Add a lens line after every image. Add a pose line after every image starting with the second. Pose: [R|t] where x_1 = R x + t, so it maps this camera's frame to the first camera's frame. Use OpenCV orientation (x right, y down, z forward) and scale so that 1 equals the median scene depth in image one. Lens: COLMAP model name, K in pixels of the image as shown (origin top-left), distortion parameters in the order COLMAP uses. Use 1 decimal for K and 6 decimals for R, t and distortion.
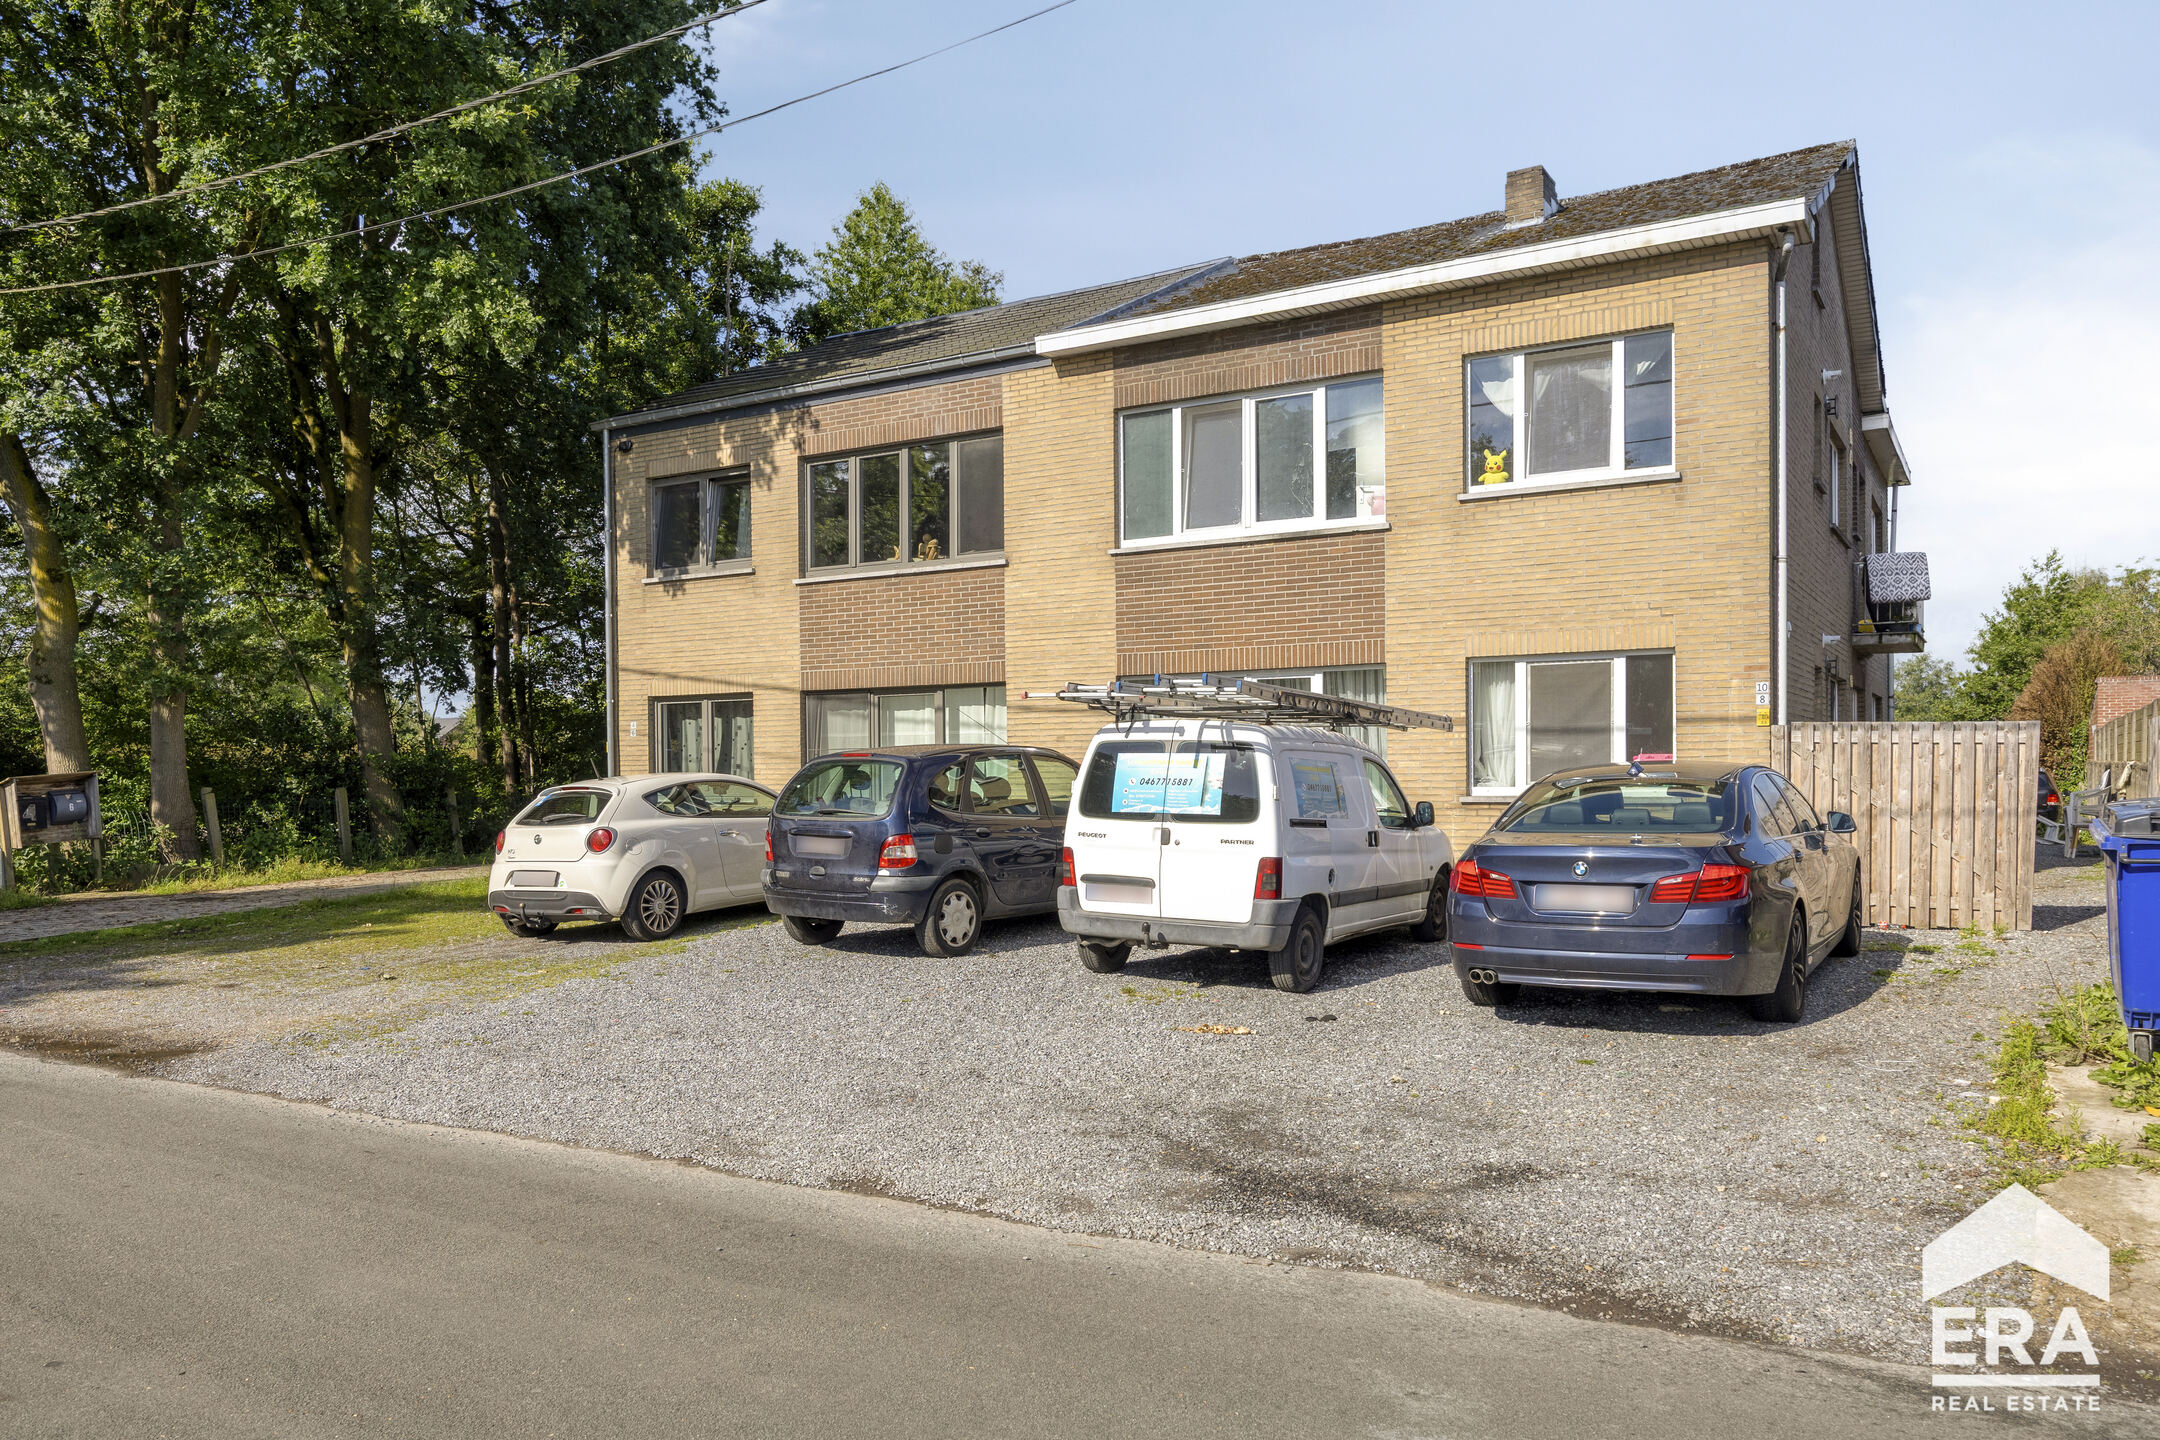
lens RADIAL K [[1591.3, 0, 1079.1], [0, 1591.3, 741.4], [0, 0, 1]] dist [0.006698, -0.000060]
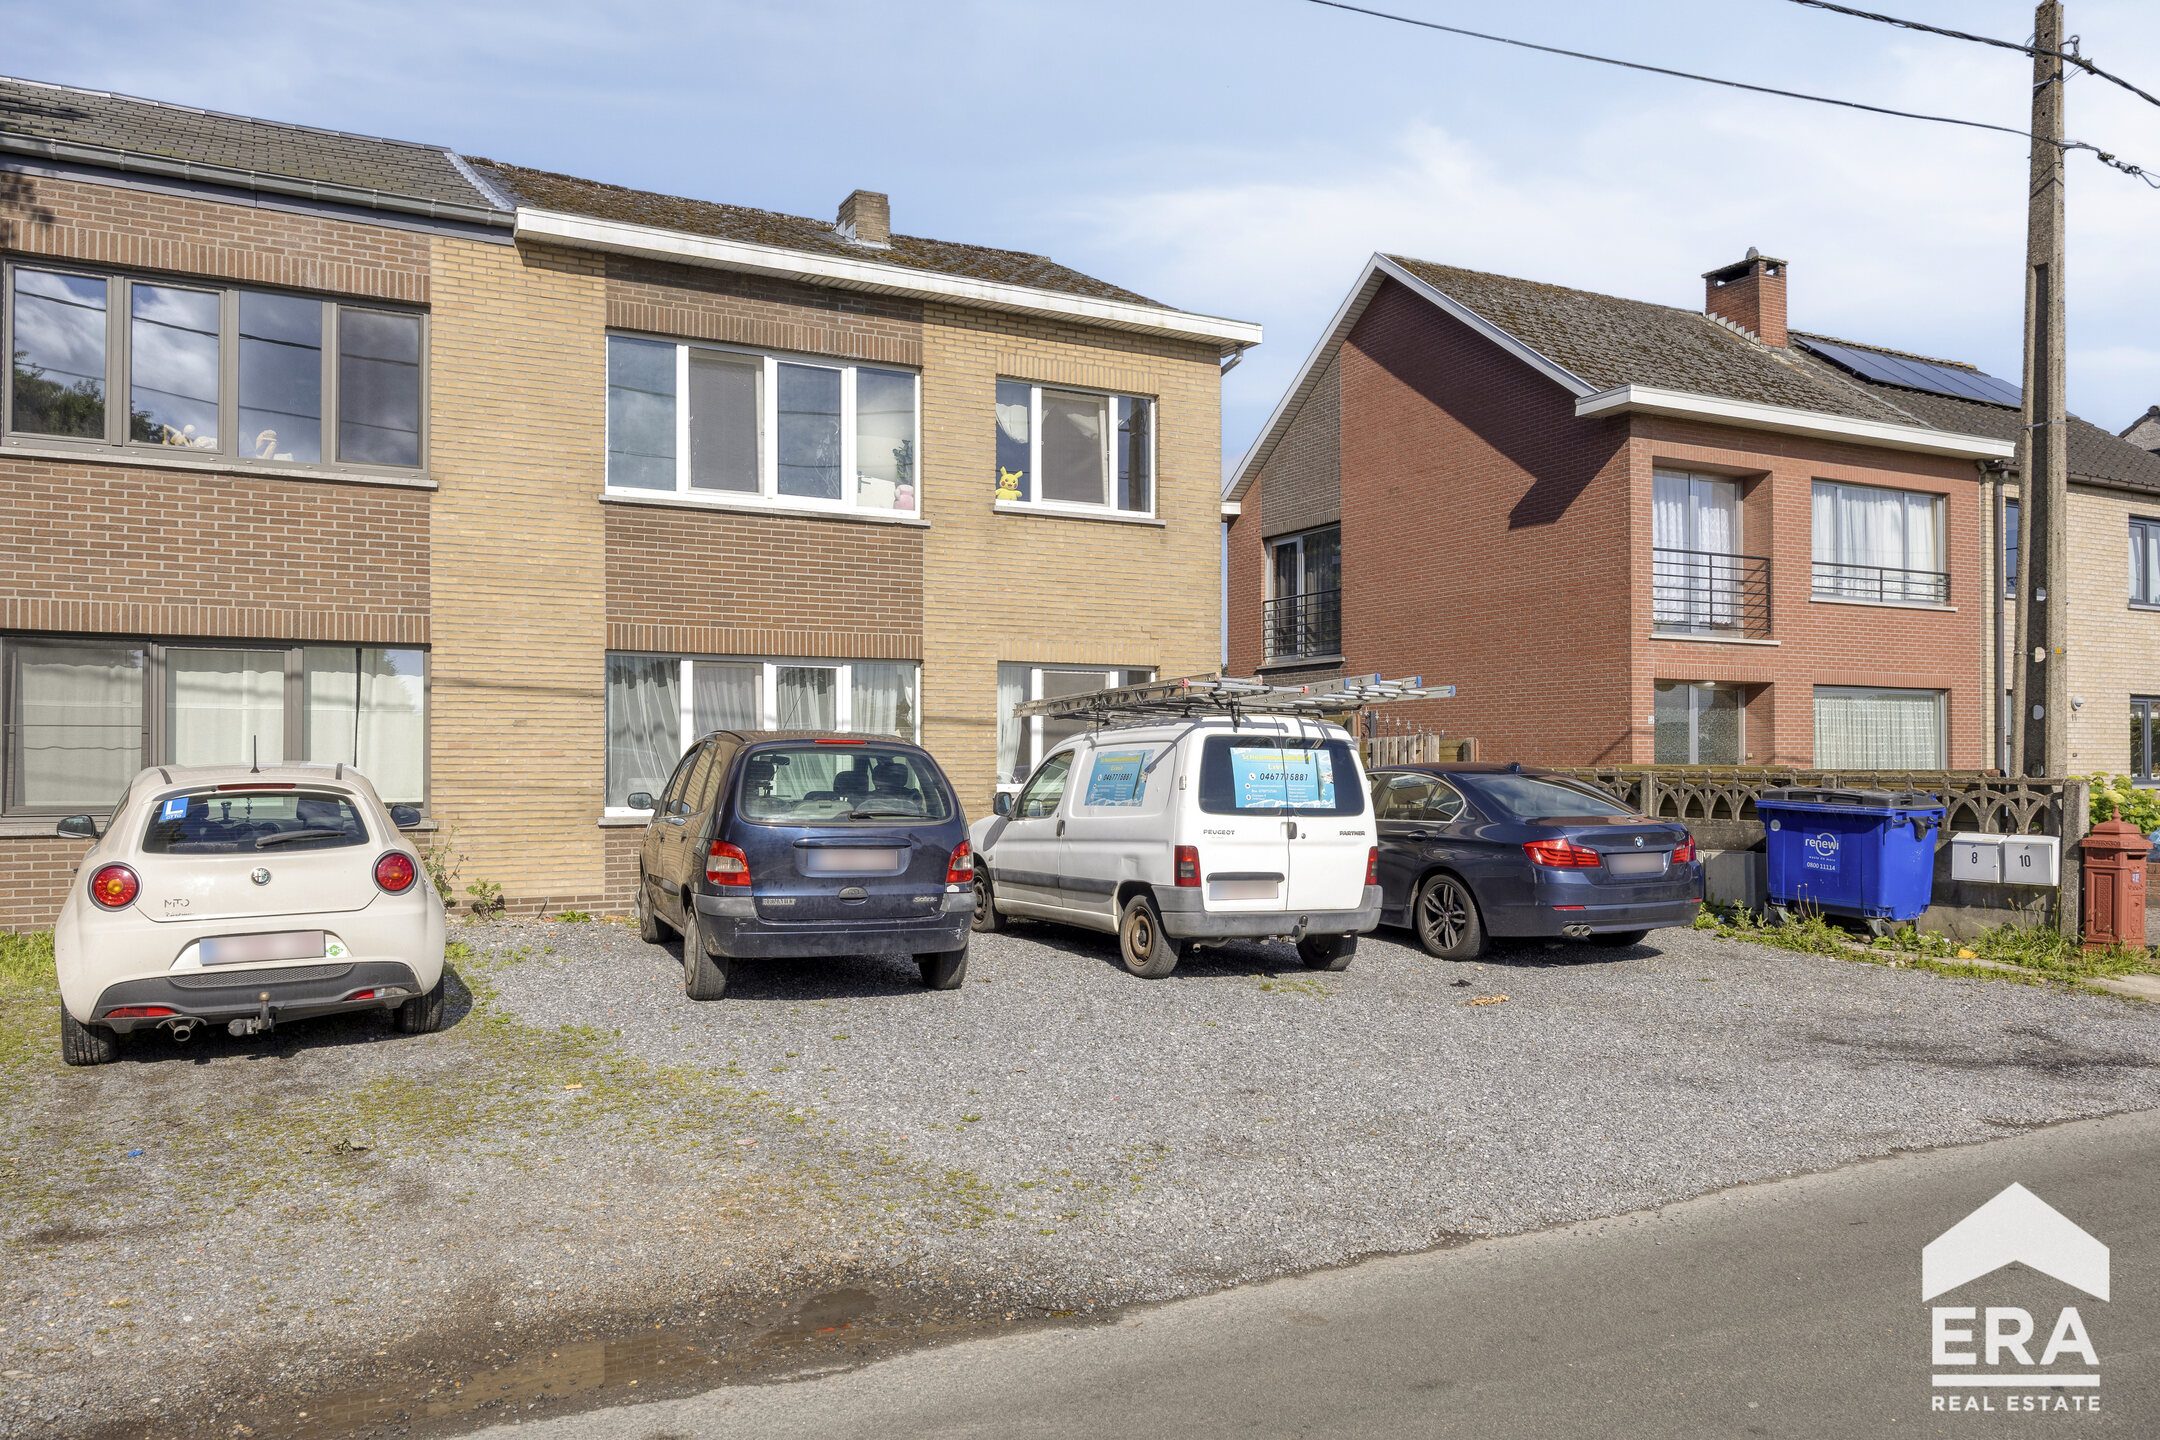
lens RADIAL K [[1560.5, 0, 1078.8], [0, 1560.5, 719.1], [0, 0, 1]] dist [-0.002591, -0.001325]
pose [[0.500890, 0.034668, 0.864816, -0.623462], [-0.021371, 0.999388, -0.027685, 0.013417], [-0.865247, -0.004615, 0.501325, 0.437329]]
